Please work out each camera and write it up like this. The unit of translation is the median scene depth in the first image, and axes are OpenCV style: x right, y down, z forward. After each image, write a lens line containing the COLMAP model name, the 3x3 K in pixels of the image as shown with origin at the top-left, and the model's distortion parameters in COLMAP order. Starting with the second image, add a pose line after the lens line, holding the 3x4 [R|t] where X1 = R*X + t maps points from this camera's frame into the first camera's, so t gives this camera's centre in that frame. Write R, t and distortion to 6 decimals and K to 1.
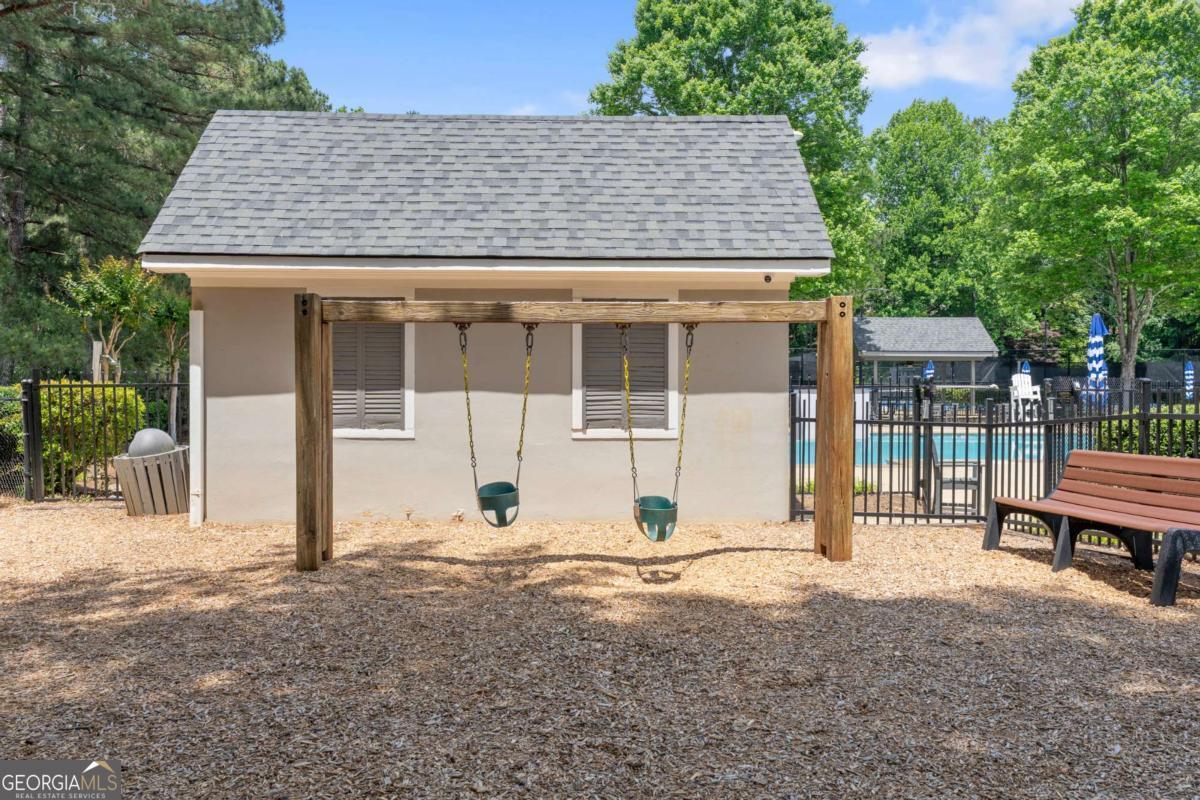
lens RADIAL K [[899.8, 0, 599.9], [0, 899.8, 398.3], [0, 0, 1]] dist [-0.011658, 0.001974]
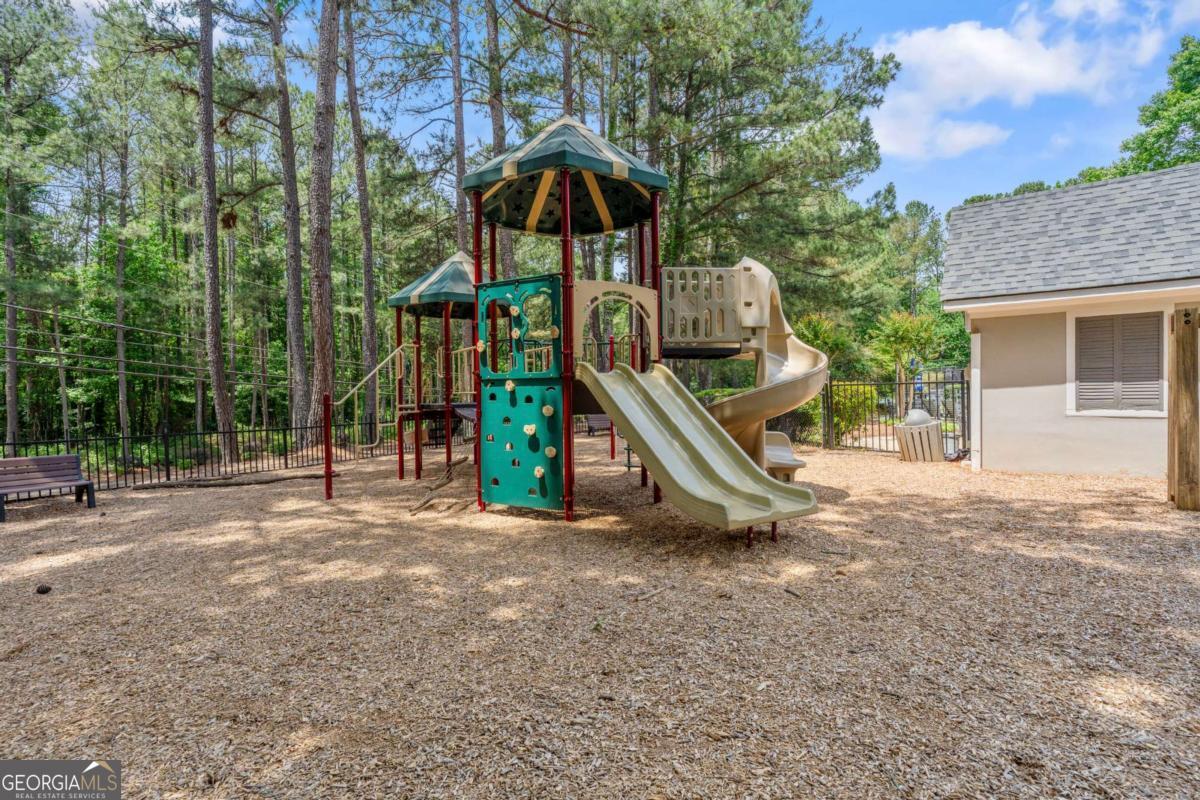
lens RADIAL K [[535.3, 0, 604.1], [0, 535.3, 401.8], [0, 0, 1]] dist [0.002882, 0.000246]
pose [[0.766490, -0.001213, -0.642255, -0.341216], [0.008491, 0.999930, 0.008244, 0.007857], [0.642200, -0.011772, 0.766447, -0.138049]]
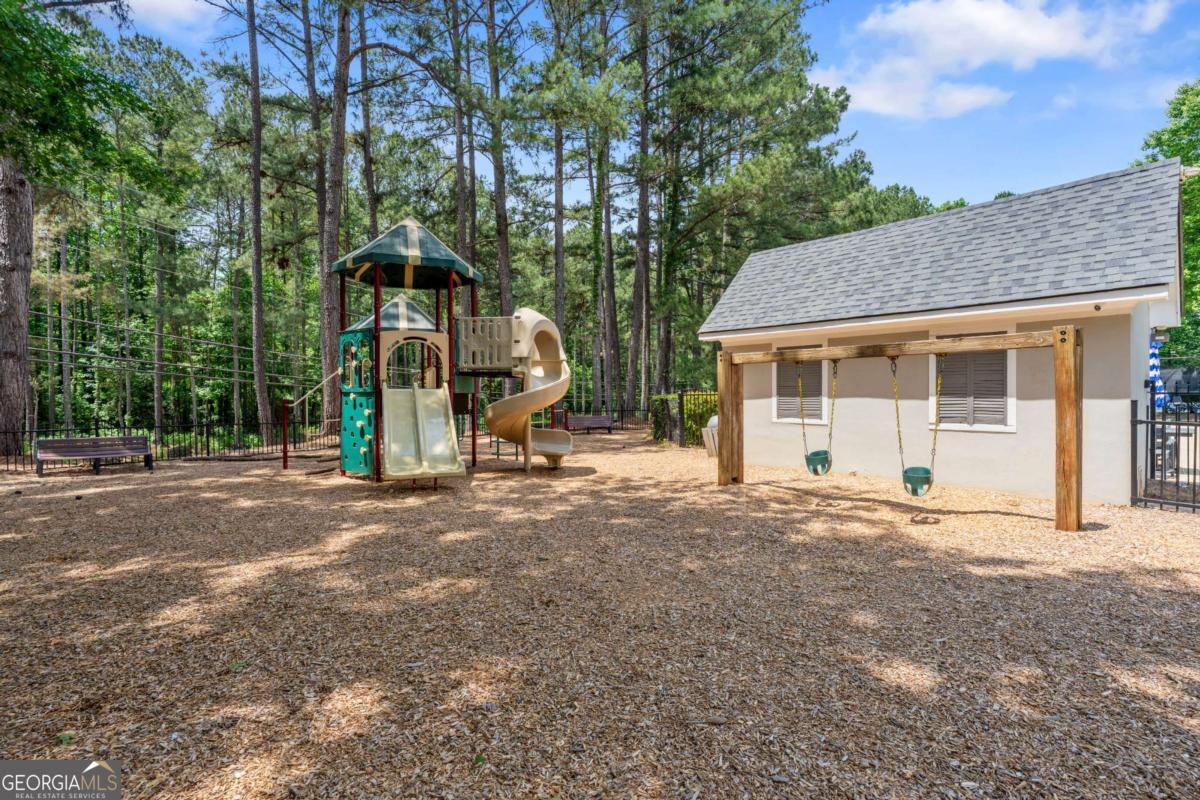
lens RADIAL K [[535.3, 0, 597.0], [0, 535.3, 397.2], [0, 0, 1]] dist [0.002882, 0.000246]
pose [[0.645576, -0.000811, -0.763695, 0.298232], [-0.002621, 0.999991, -0.003277, -0.004485], [0.763691, 0.004117, 0.645568, -0.009355]]
